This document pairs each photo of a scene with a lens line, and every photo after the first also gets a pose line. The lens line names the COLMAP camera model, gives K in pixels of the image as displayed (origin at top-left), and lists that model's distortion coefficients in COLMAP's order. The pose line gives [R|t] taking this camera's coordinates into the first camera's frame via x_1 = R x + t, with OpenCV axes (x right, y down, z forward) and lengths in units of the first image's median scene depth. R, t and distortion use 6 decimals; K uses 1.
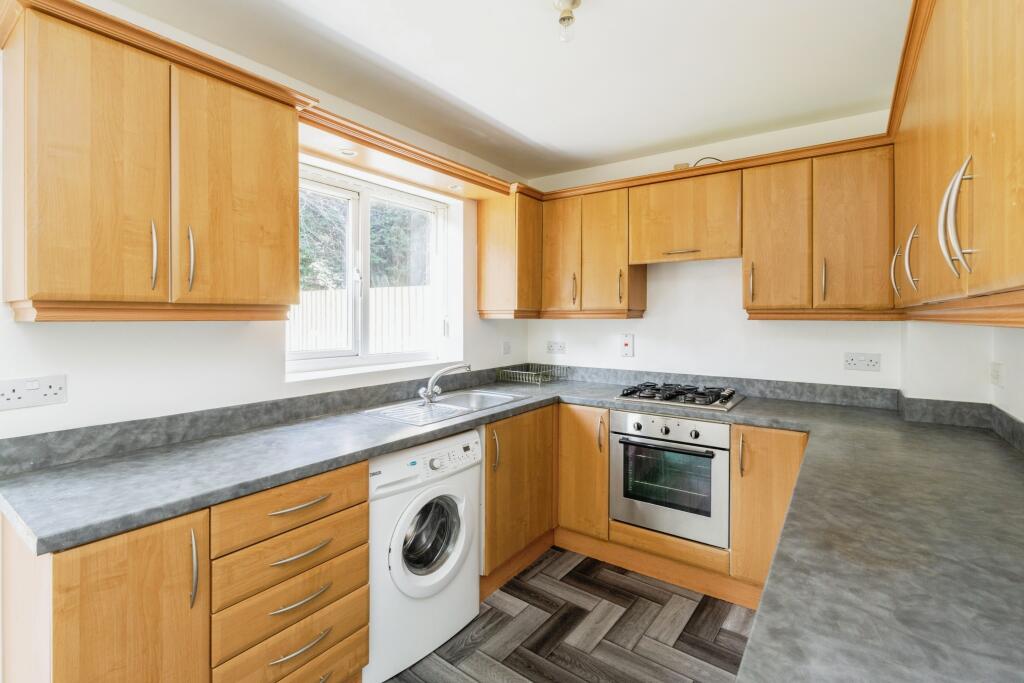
lens RADIAL K [[464.7, 0, 508.2], [0, 464.7, 317.7], [0, 0, 1]] dist [-0.001493, -0.000238]
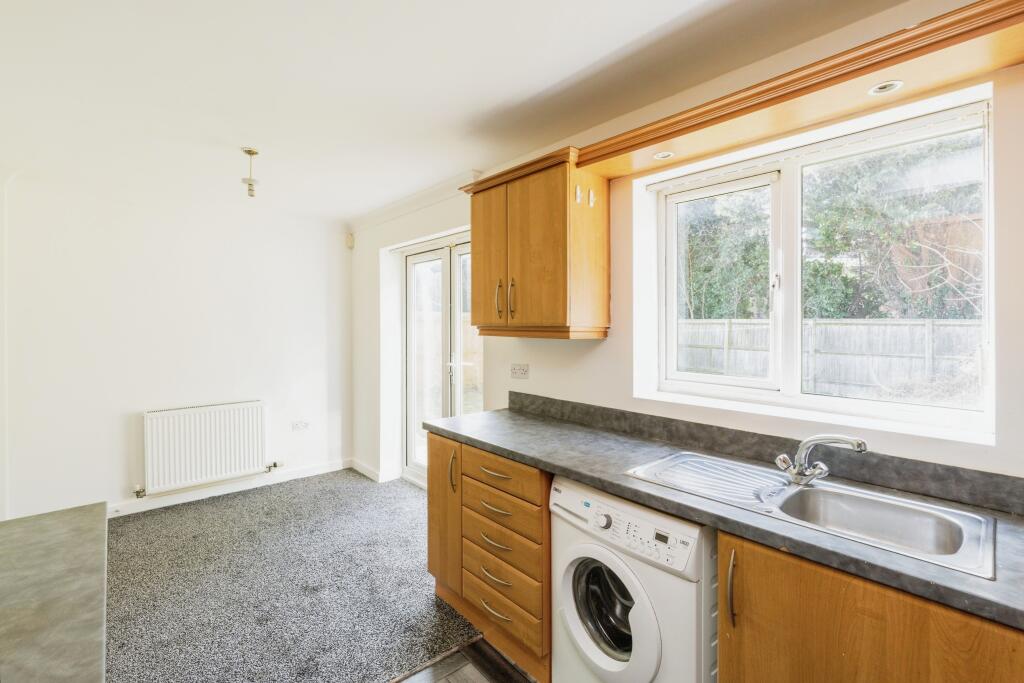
lens RADIAL K [[458.7, 0, 509.4], [0, 458.7, 331.6], [0, 0, 1]] dist [-0.000534, -0.000234]
pose [[-0.225942, 0.010626, -0.974083, 0.514488], [-0.007591, 0.999891, 0.012669, -0.020212], [0.974111, 0.010257, -0.225836, 0.793948]]
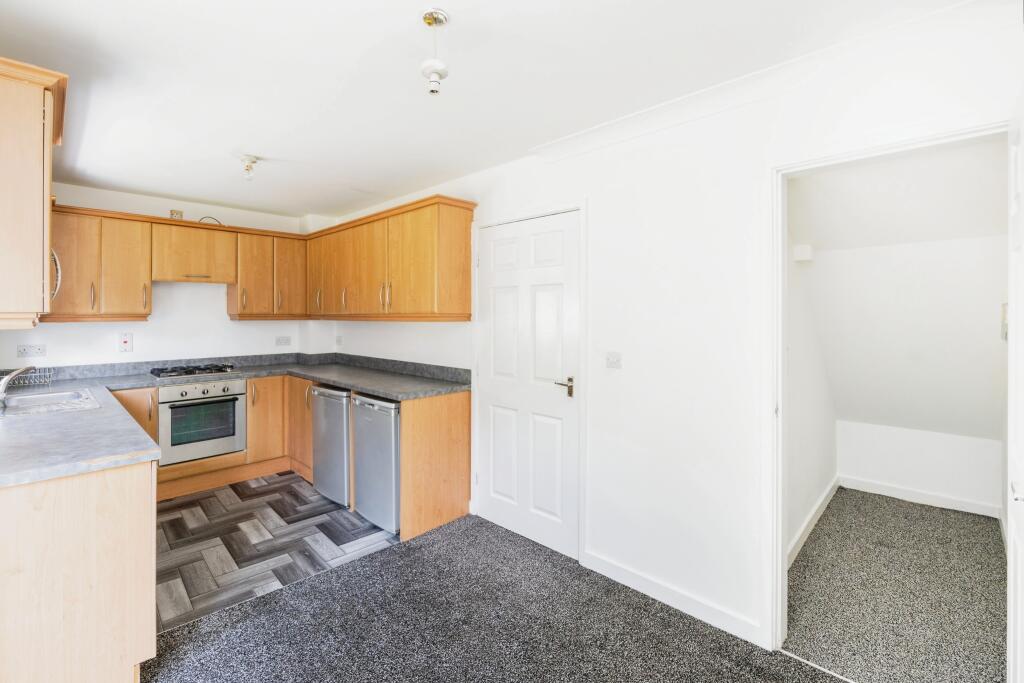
lens RADIAL K [[444.7, 0, 512.6], [0, 444.7, 314.1], [0, 0, 1]] dist [0.000360, 0.000016]
pose [[0.135377, 0.001357, 0.990793, -0.998615], [0.003912, 0.999991, -0.001904, -0.012633], [-0.990786, 0.004134, 0.135370, -0.229636]]
